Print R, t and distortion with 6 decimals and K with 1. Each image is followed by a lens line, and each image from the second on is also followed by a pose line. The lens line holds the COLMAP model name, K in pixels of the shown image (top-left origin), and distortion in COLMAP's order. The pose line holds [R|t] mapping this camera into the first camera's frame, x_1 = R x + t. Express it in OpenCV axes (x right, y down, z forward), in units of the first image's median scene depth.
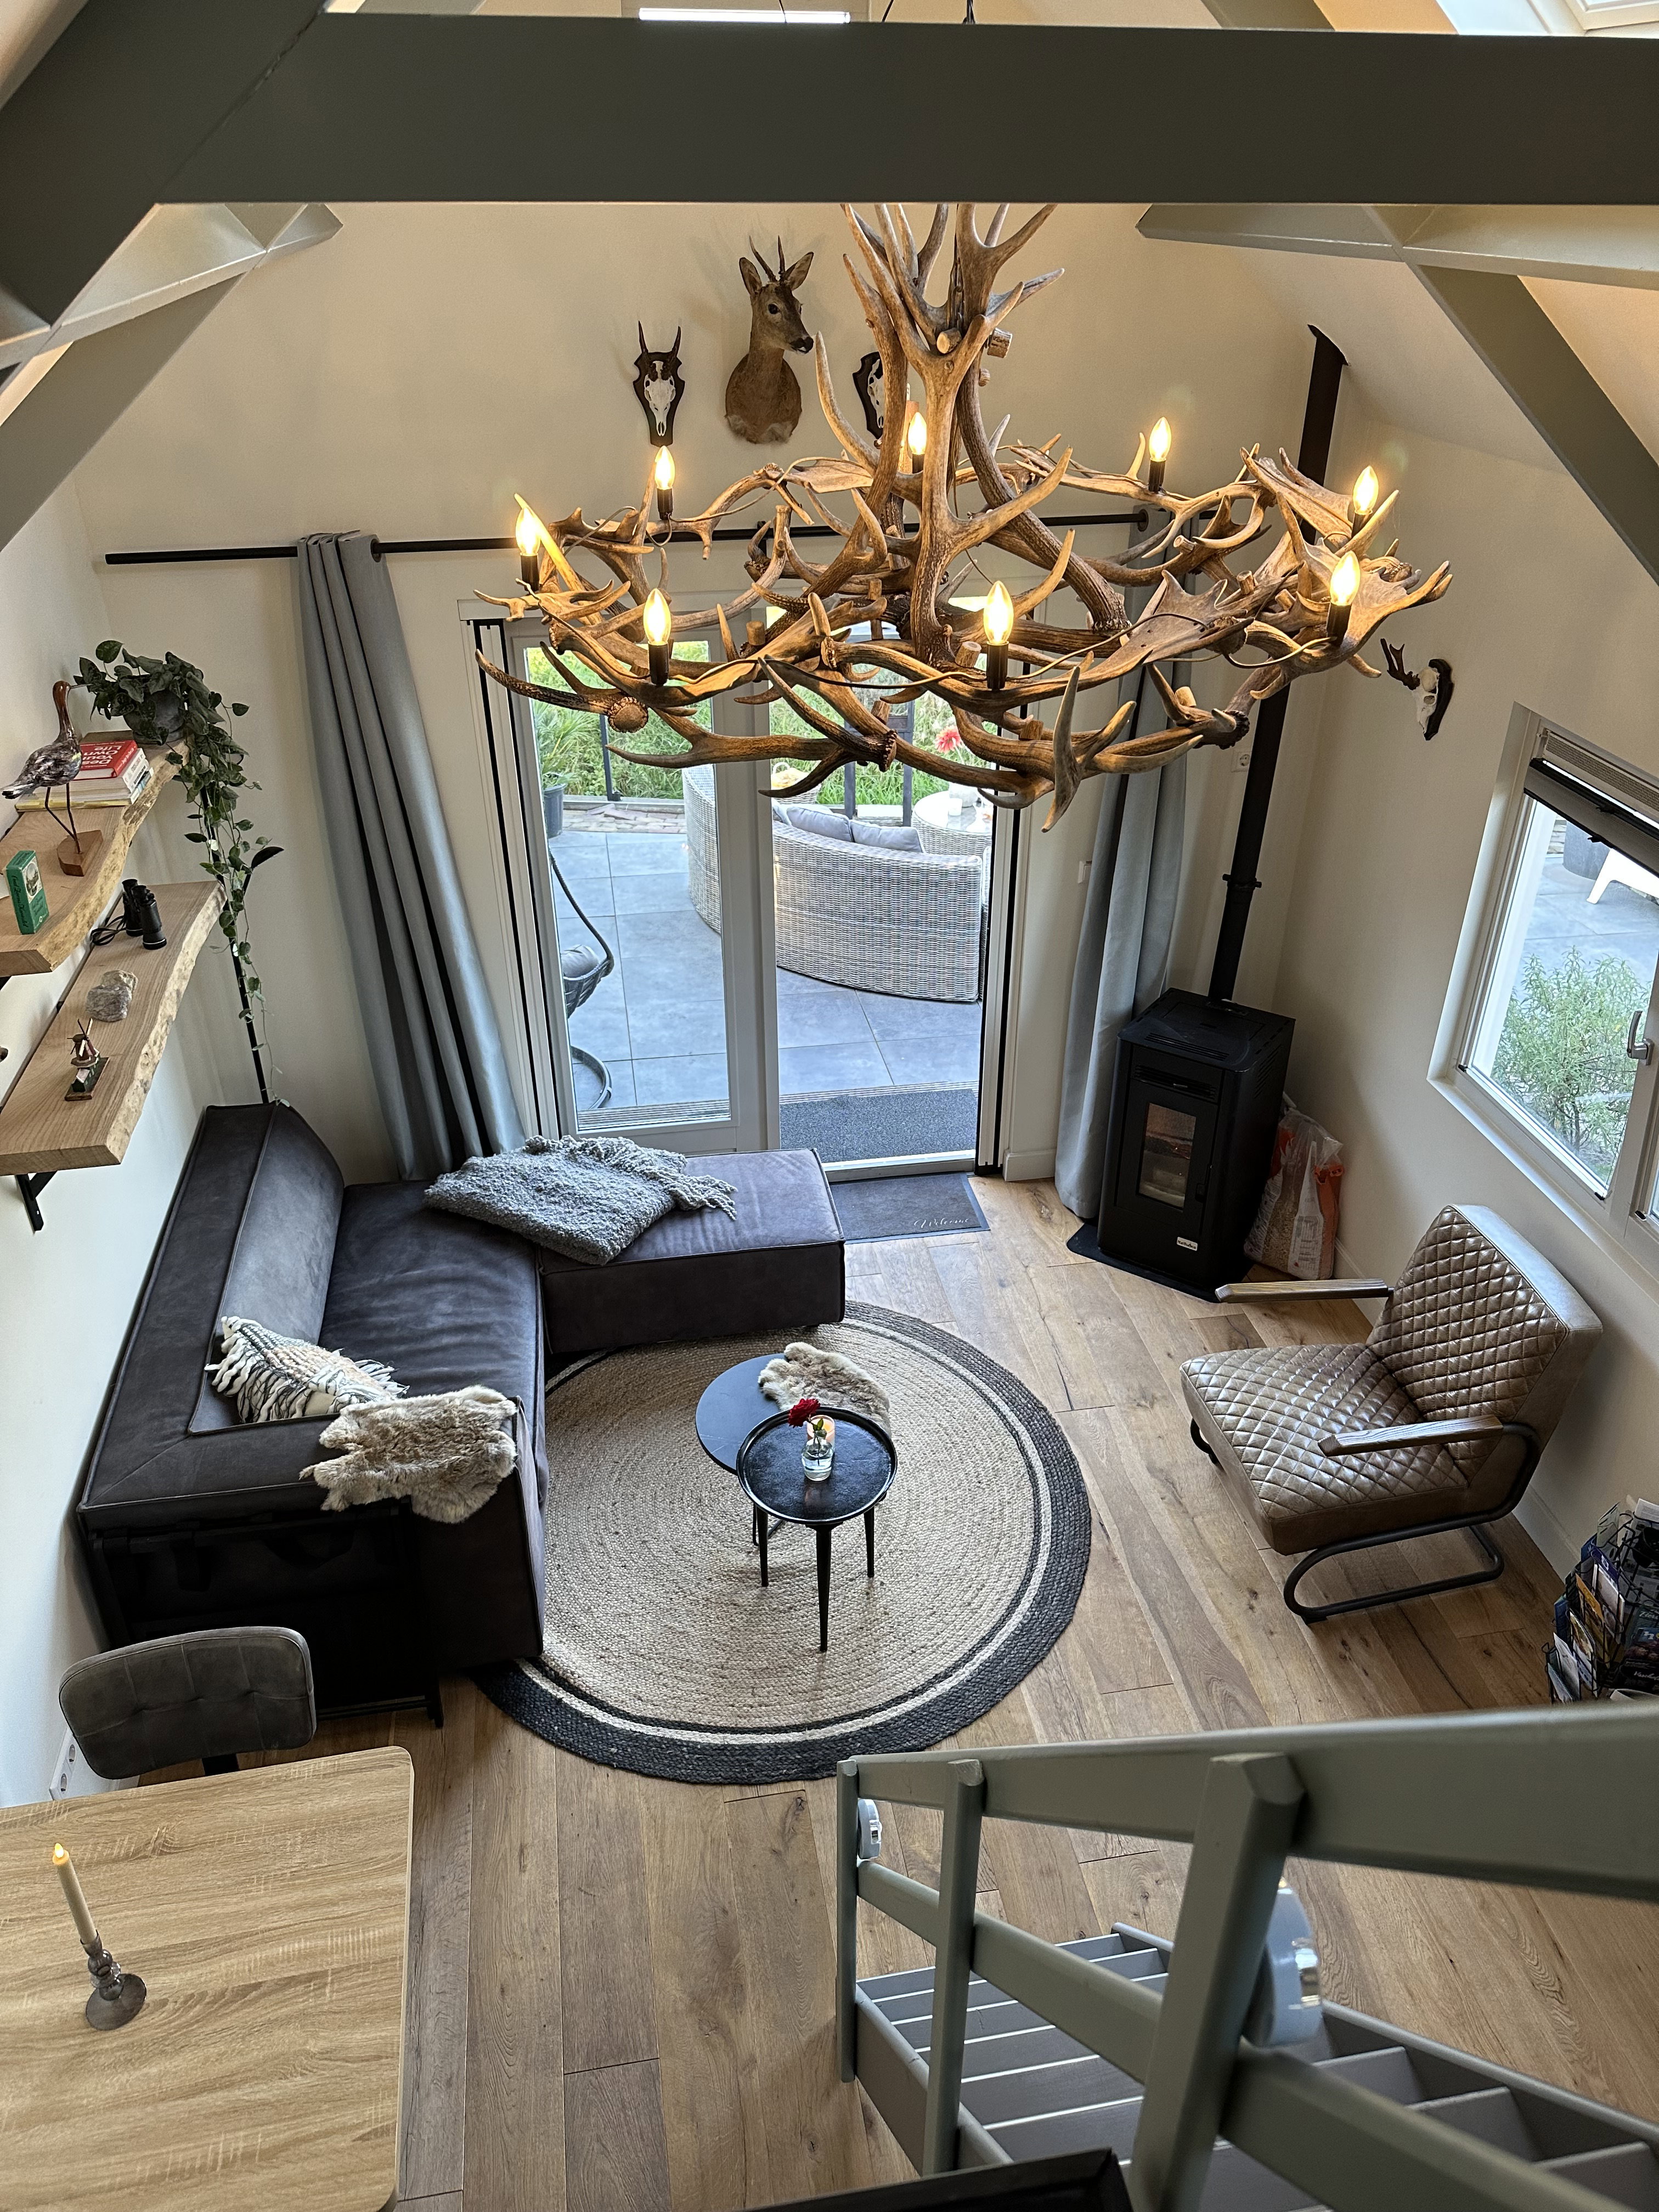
lens RADIAL K [[1545.8, 0, 822.1], [0, 1545.8, 1114.9], [0, 0, 1]] dist [0.084048, -0.114523]
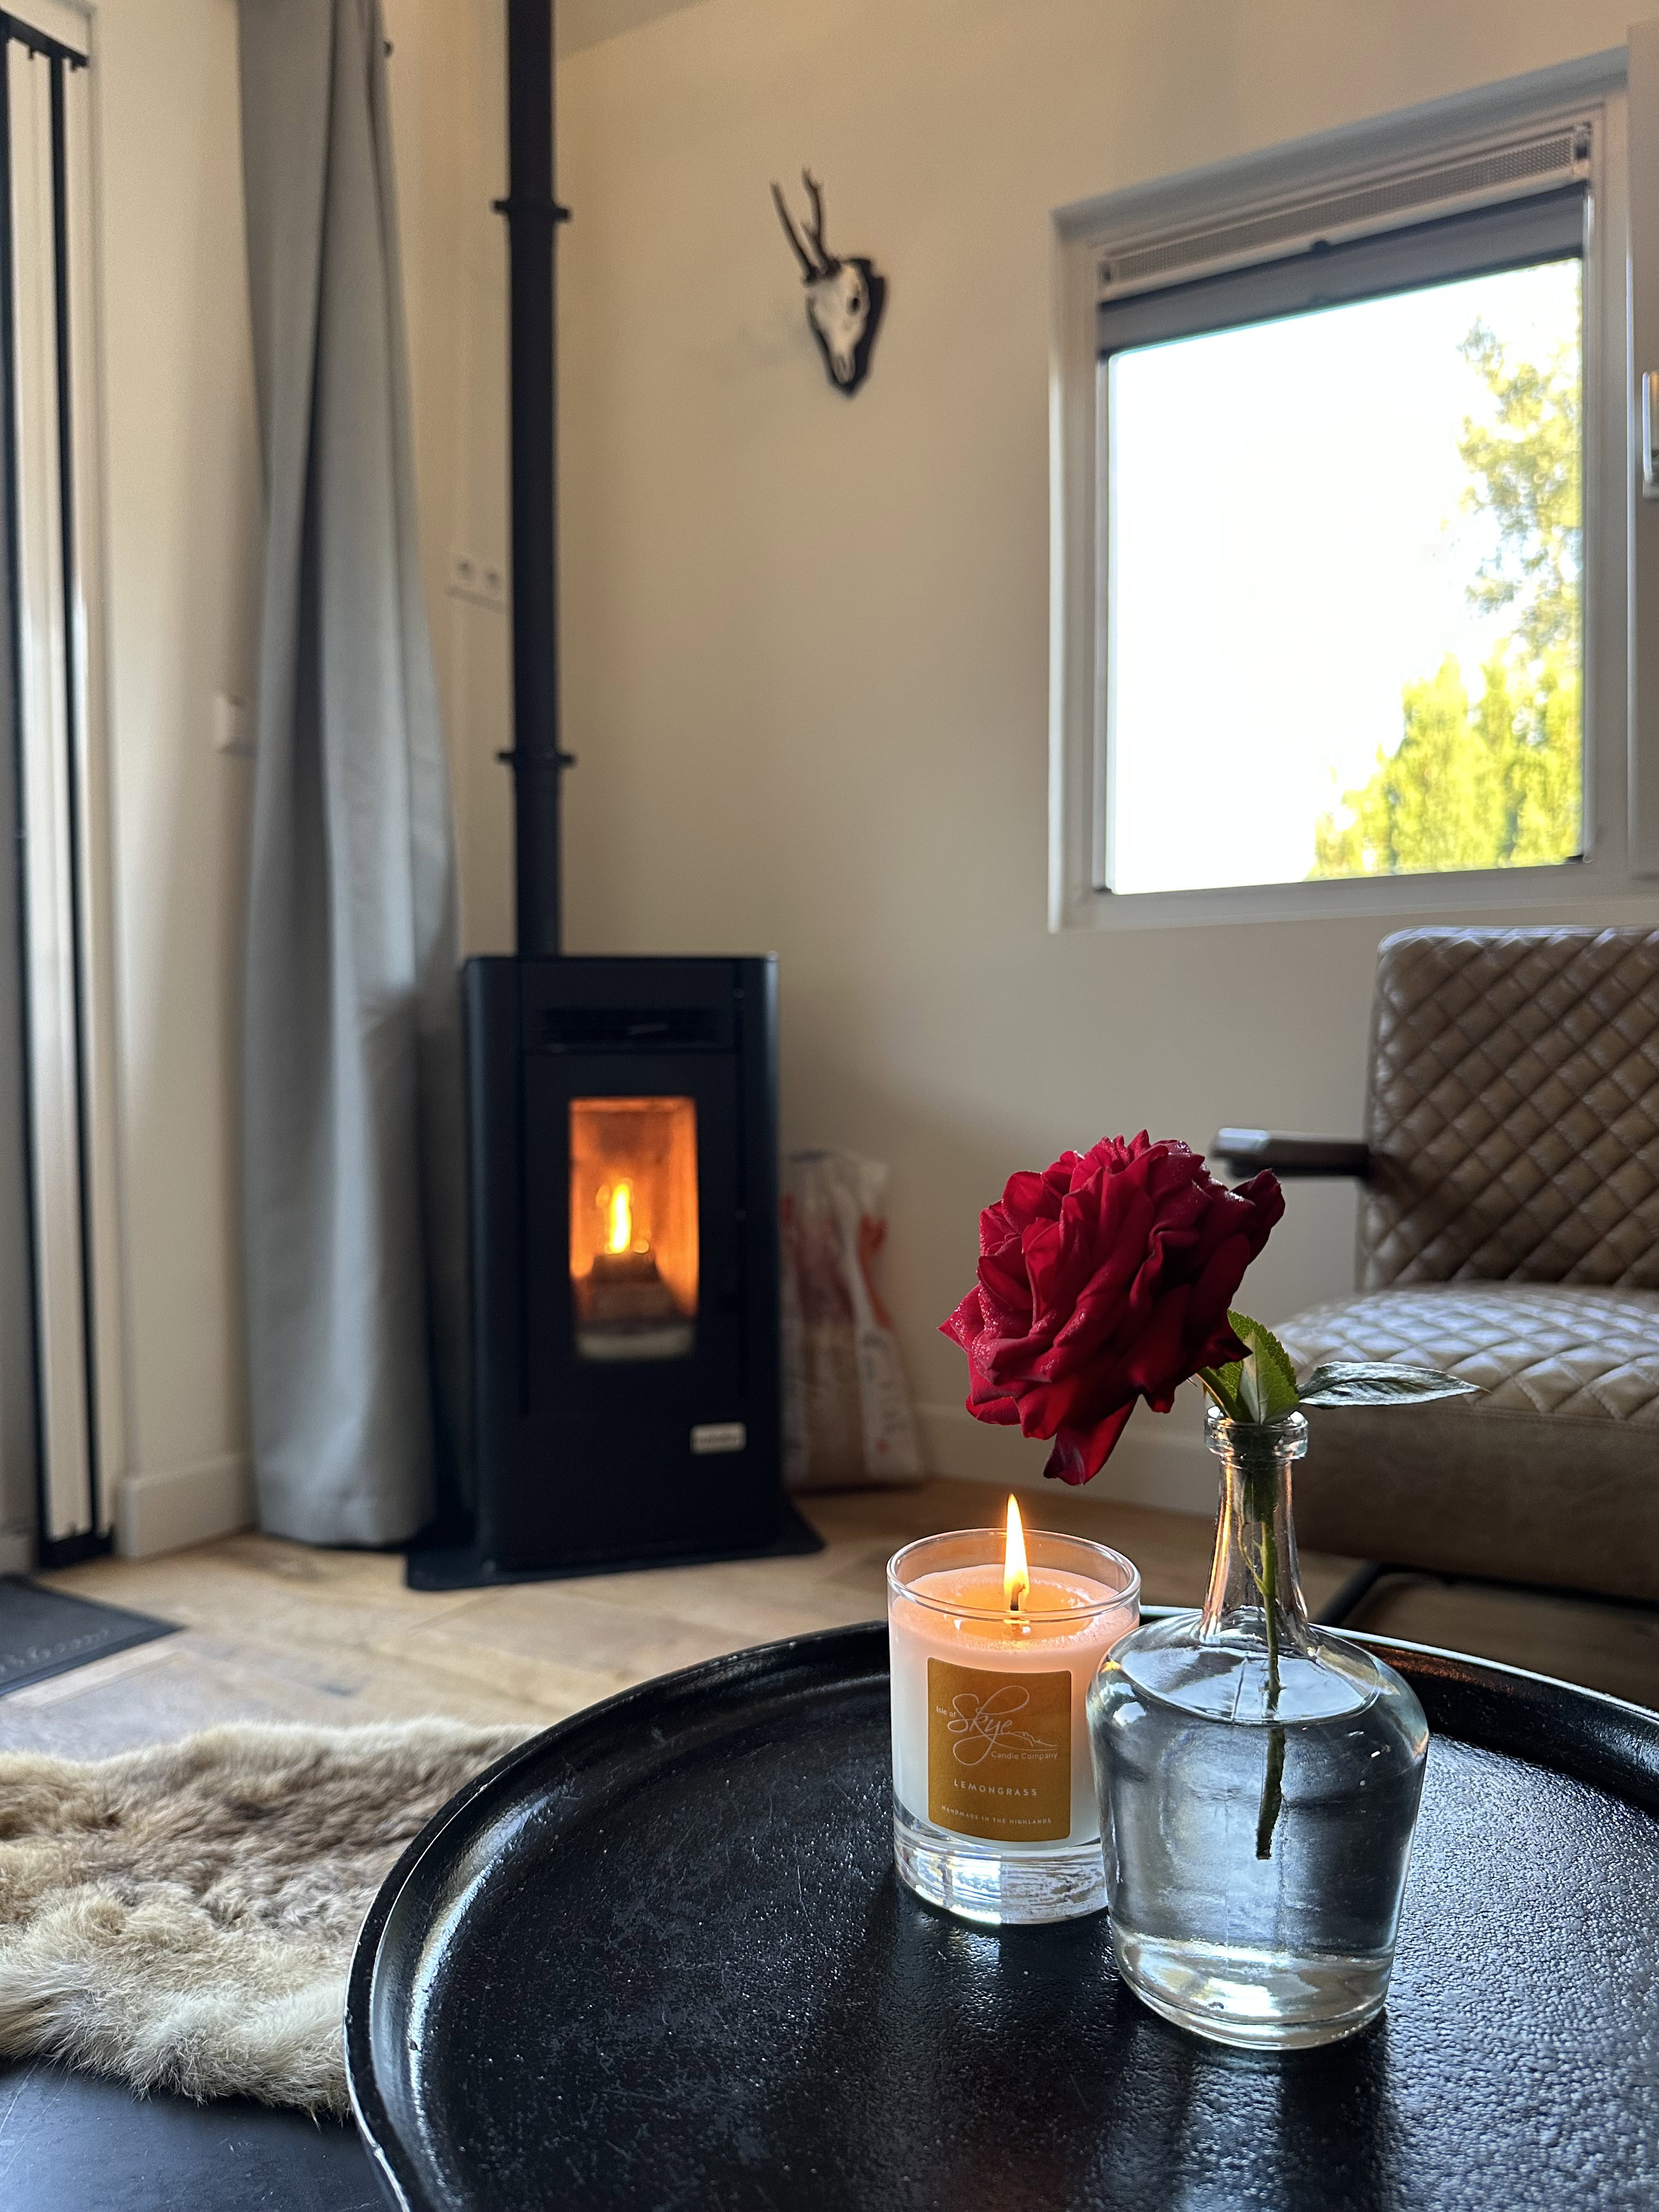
lens RADIAL K [[1545.8, 0, 822.1], [0, 1545.8, 1114.9], [0, 0, 1]] dist [0.084048, -0.114523]
pose [[0.649347, -0.025991, 0.760048, -0.089081], [0.397297, 0.863784, -0.309892, 0.202724], [-0.648462, 0.503192, 0.571222, 0.944877]]
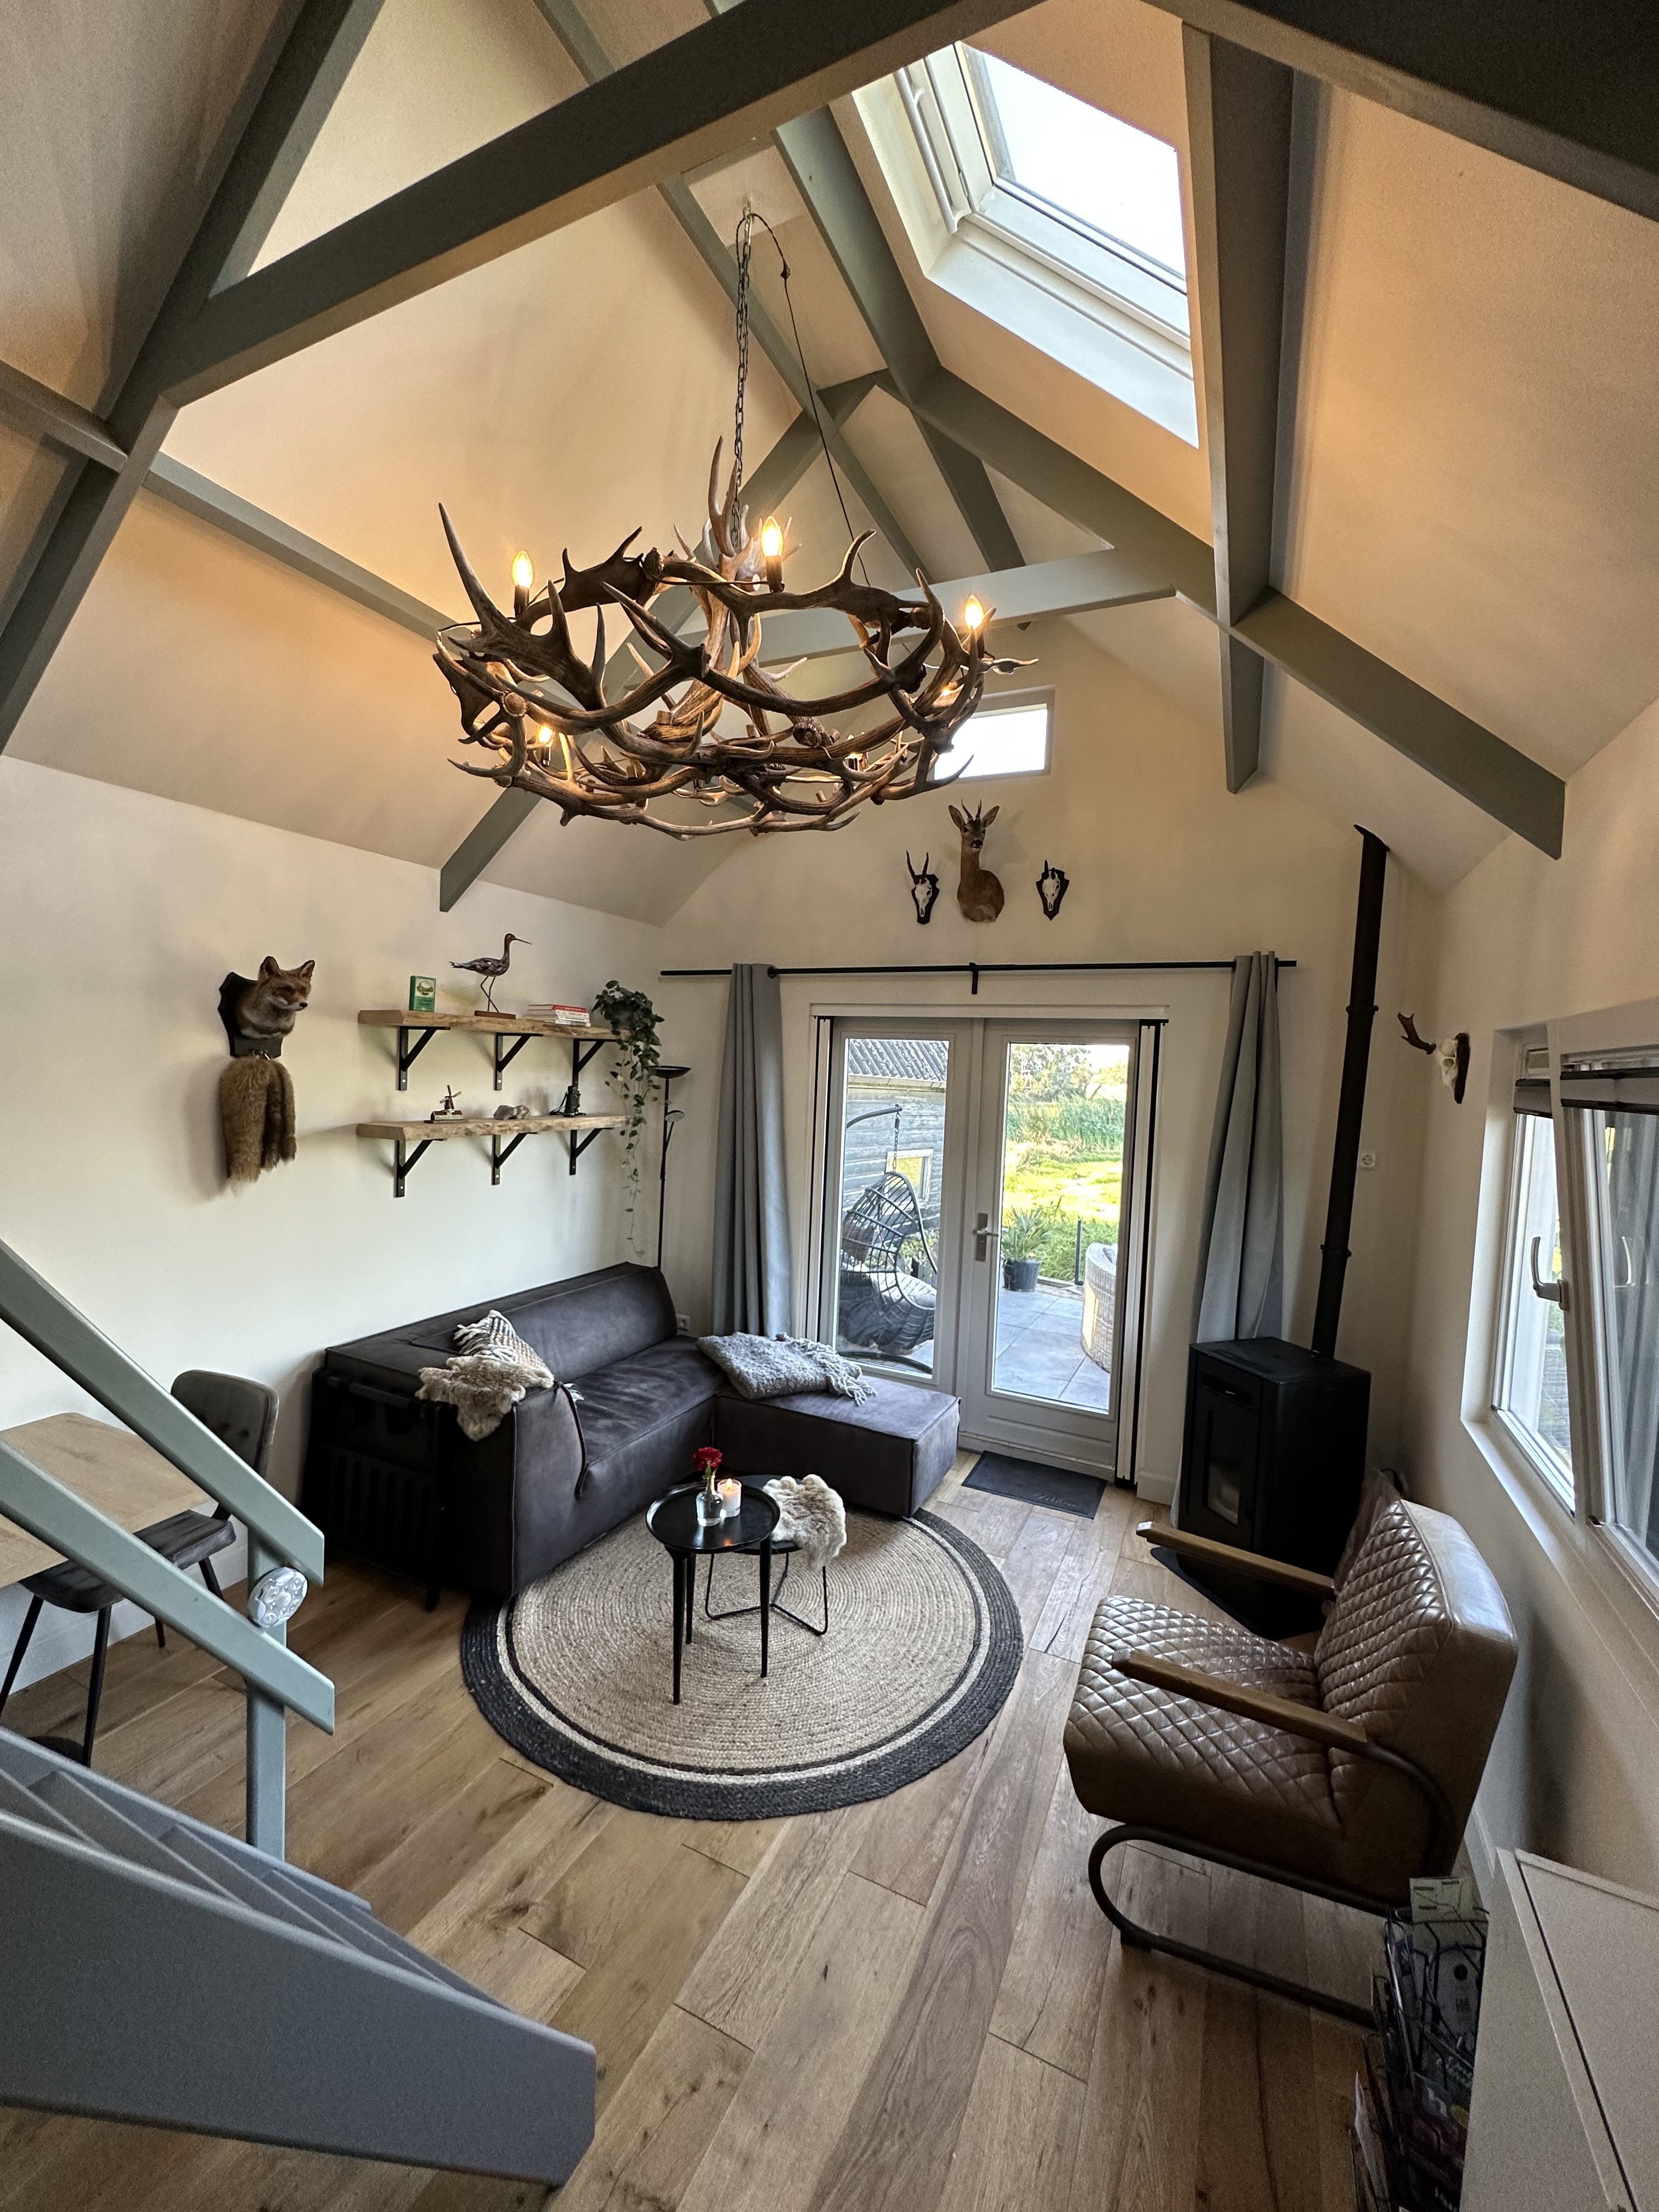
lens RADIAL K [[882.0, 0, 828.7], [0, 882.0, 1104.0], [0, 0, 1]] dist [0.000607, -0.000504]
pose [[0.816707, 0.063741, -0.573522, 0.446181], [-0.336013, 0.860536, -0.382849, 0.183804], [0.469133, 0.505386, 0.724223, 0.383543]]
